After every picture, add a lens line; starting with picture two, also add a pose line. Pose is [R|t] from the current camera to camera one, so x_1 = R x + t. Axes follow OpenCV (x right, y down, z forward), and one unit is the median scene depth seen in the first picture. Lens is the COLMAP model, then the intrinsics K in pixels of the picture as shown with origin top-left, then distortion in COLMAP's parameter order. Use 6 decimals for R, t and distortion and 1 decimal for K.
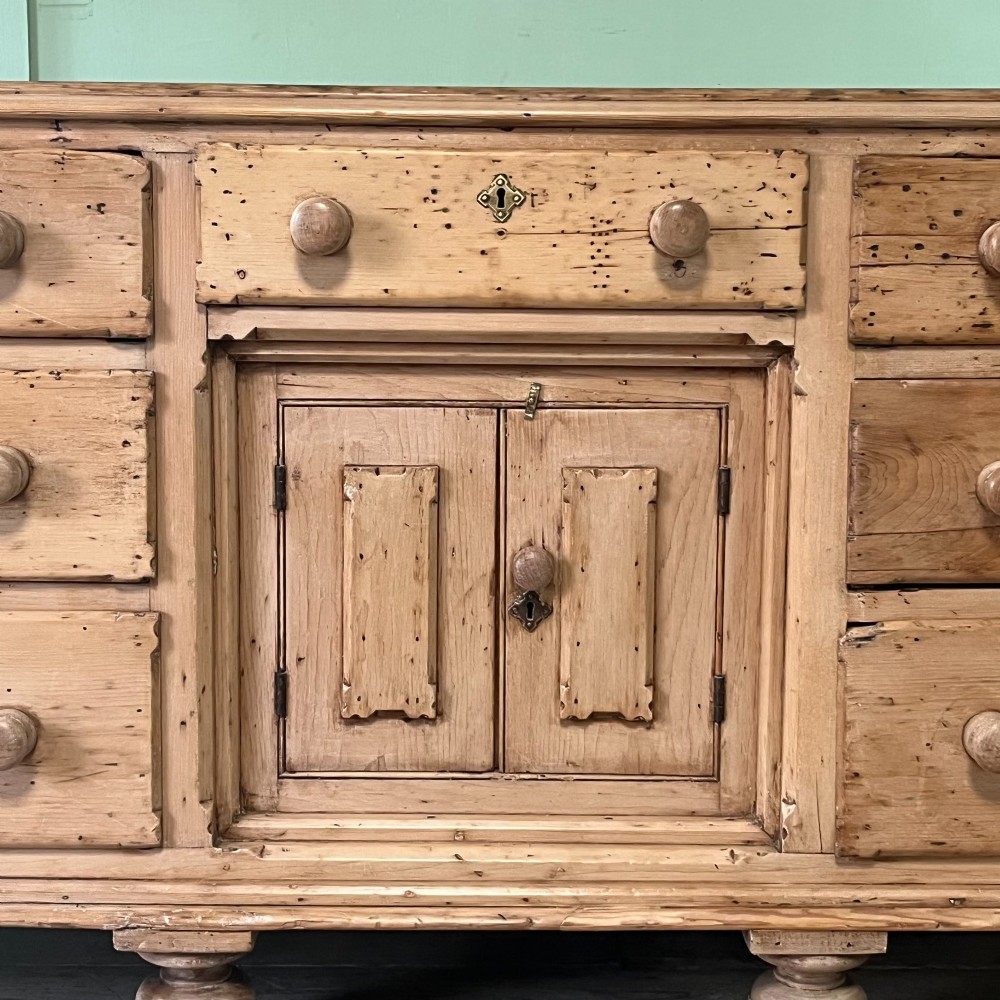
lens RADIAL K [[1848.6, 0, 498.1], [0, 1848.6, 497.4], [0, 0, 1]] dist [0.053550, 0.000000]
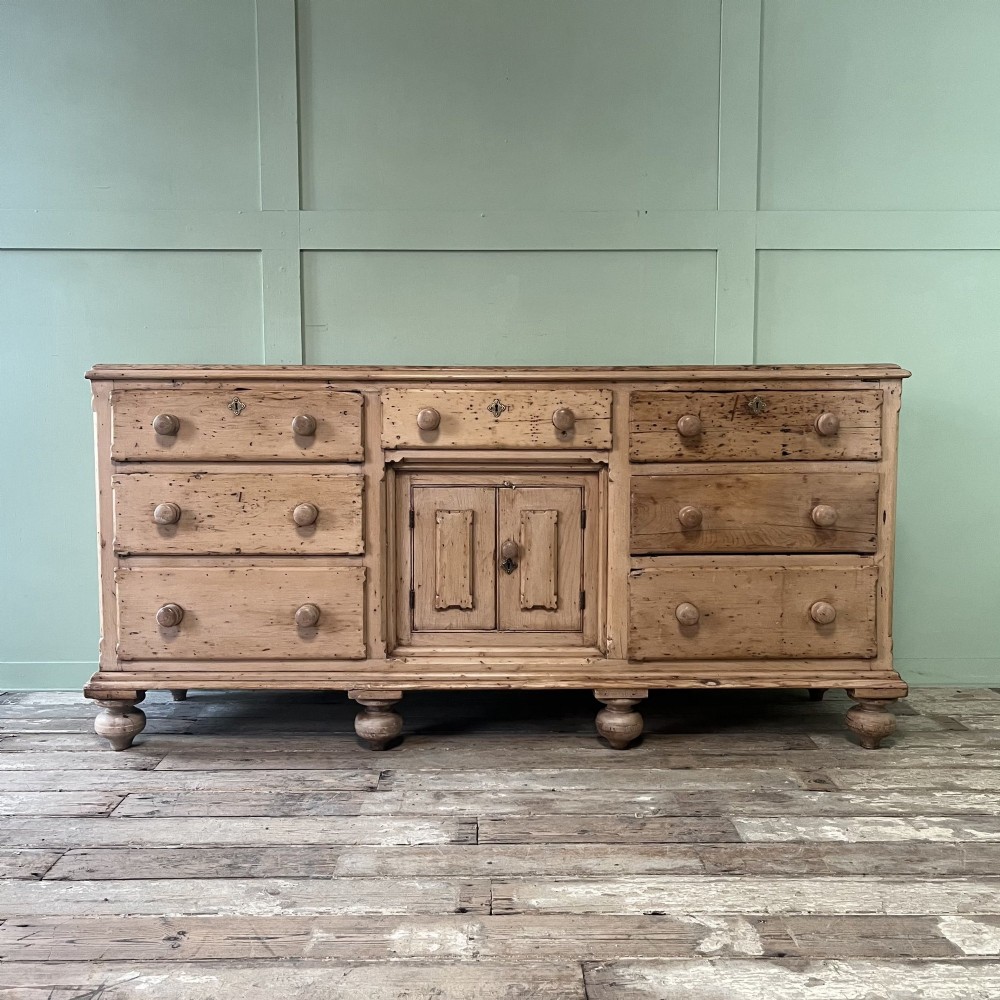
lens RADIAL K [[1026.8, 0, 496.2], [0, 1026.8, 505.0], [0, 0, 1]] dist [0.028159, 0.000000]
pose [[0.999969, -0.006878, 0.003950, -0.005372], [0.007030, 0.999191, -0.039603, 0.033398], [-0.003674, 0.039629, 0.999208, -0.439272]]
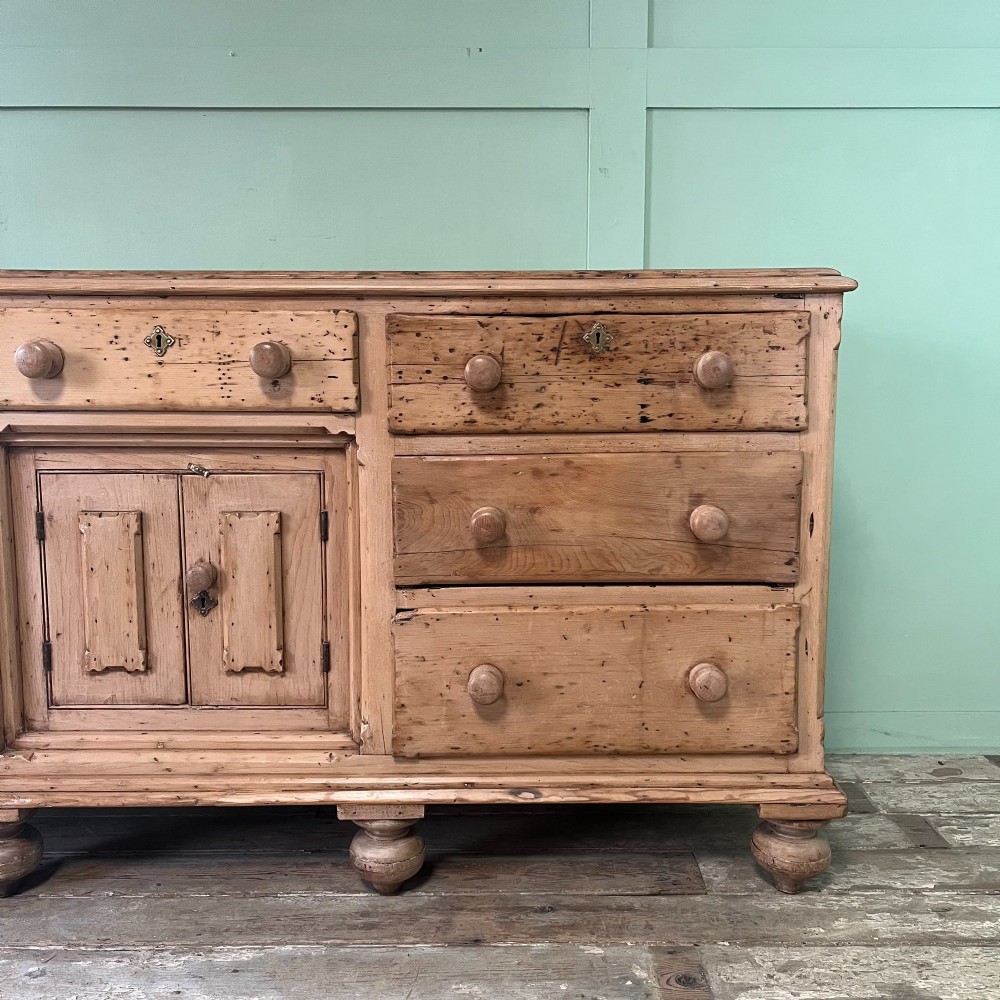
lens RADIAL K [[1026.8, 0, 507.4], [0, 1026.8, 503.7], [0, 0, 1]] dist [0.028159, 0.000000]
pose [[0.999978, -0.006595, 0.000960, 0.282549], [0.006593, 0.999976, 0.001892, -0.023534], [-0.000973, -0.001885, 0.999998, 0.124425]]
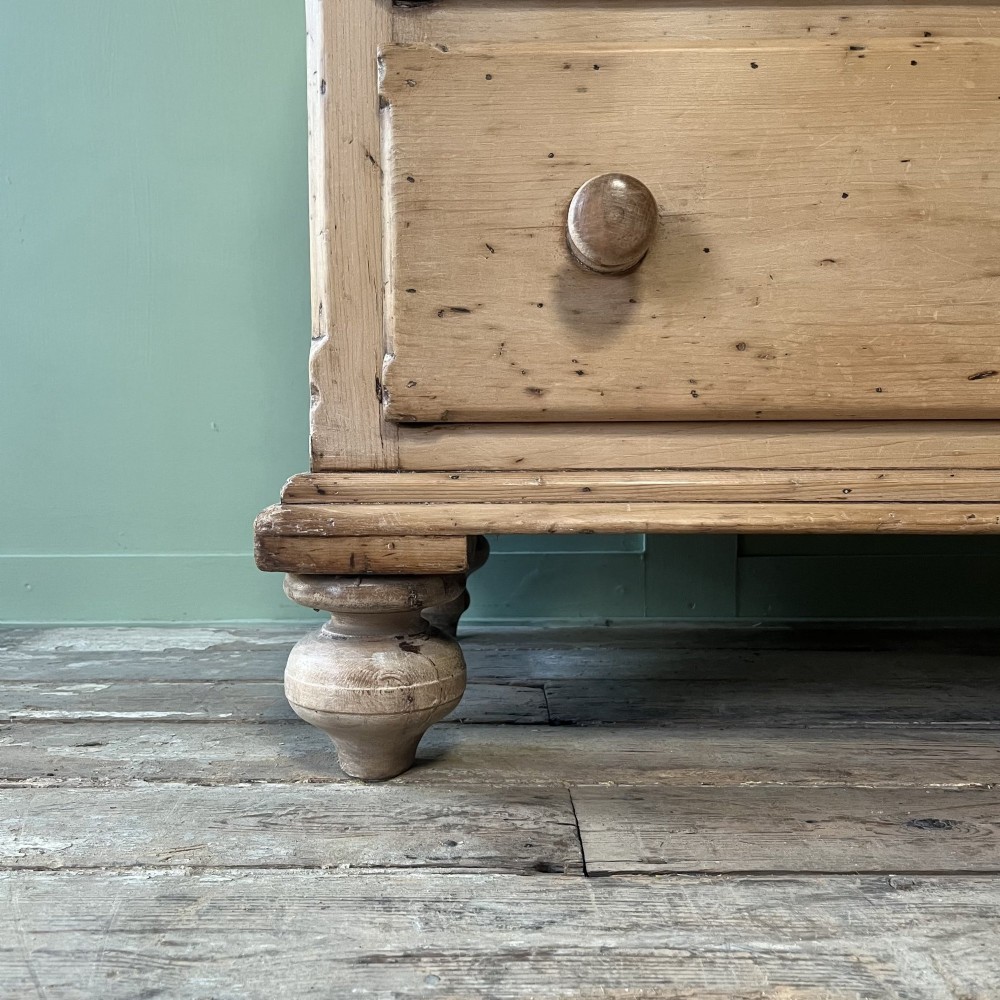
lens RADIAL K [[1046.6, 0, 495.5], [0, 1046.6, 502.3], [0, 0, 1]] dist [0.020835, 0.000000]
pose [[0.999763, -0.011322, -0.018581, -0.483361], [0.010187, 0.998141, -0.060086, 0.239558], [0.019227, 0.059883, 0.998020, 0.640985]]
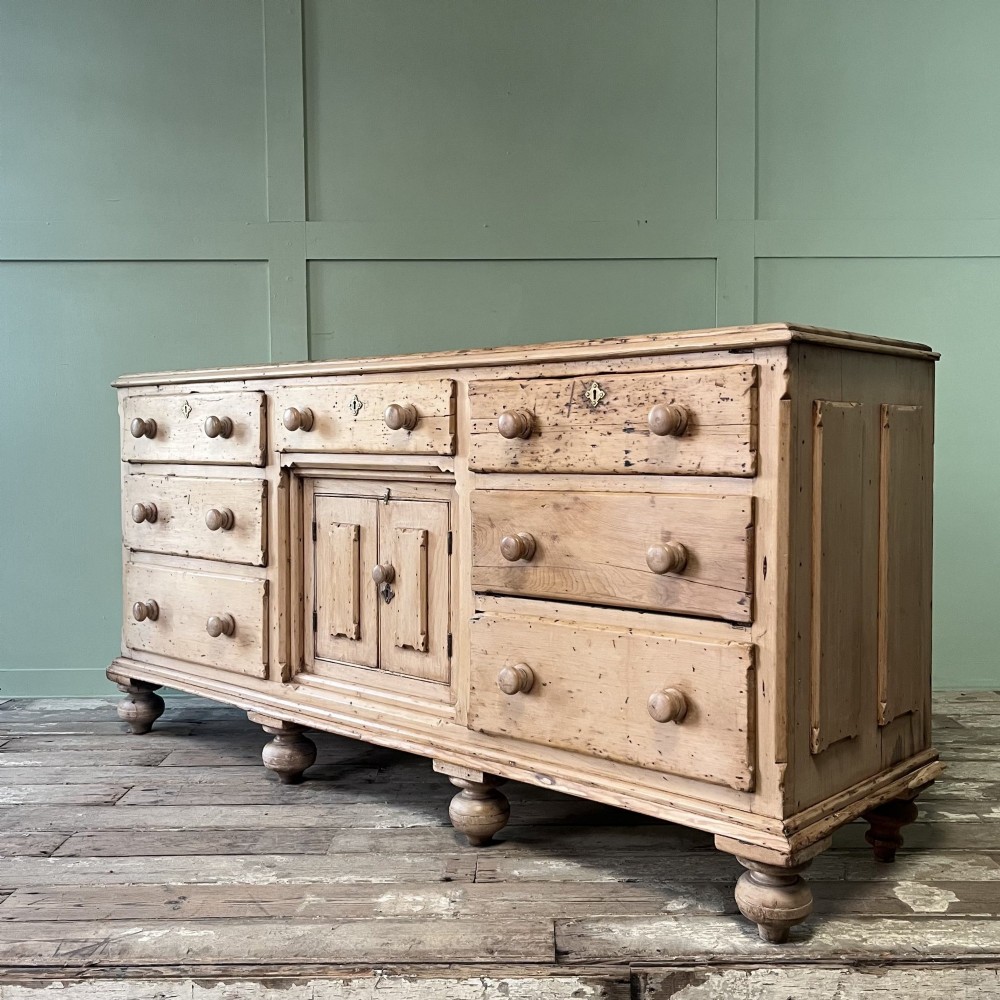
lens RADIAL K [[1149.7, 0, 498.6], [0, 1149.7, 480.6], [0, 0, 1]] dist [0.040525, 0.000000]
pose [[0.735391, 0.016944, -0.677432, 1.043245], [-0.078771, 0.995048, -0.060622, 0.000996], [0.673050, 0.097943, 0.733084, 0.093235]]
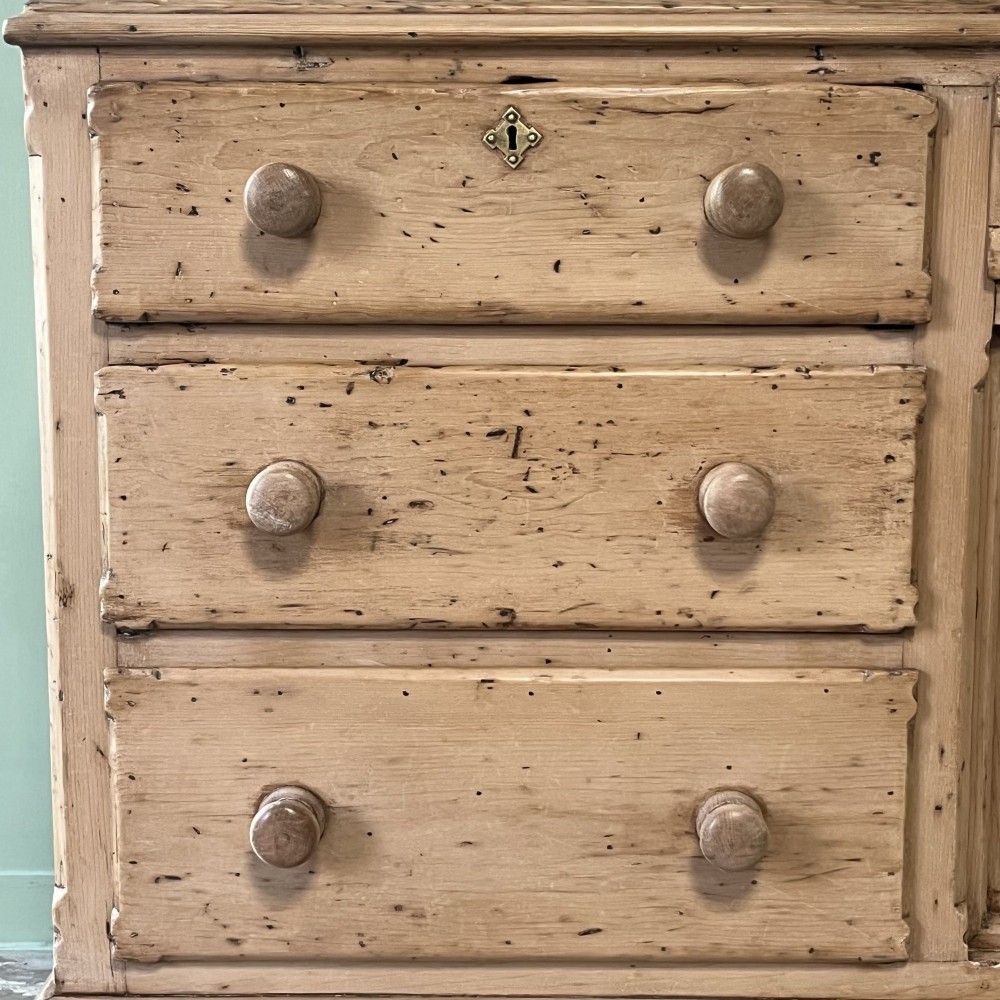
lens RADIAL K [[1848.6, 0, 495.4], [0, 1848.6, 512.8], [0, 0, 1]] dist [0.053550, 0.000000]
pose [[0.999944, -0.005133, -0.009236, -0.354230], [0.005382, 0.999614, 0.027239, -0.027824], [0.009092, -0.027287, 0.999586, 0.204715]]
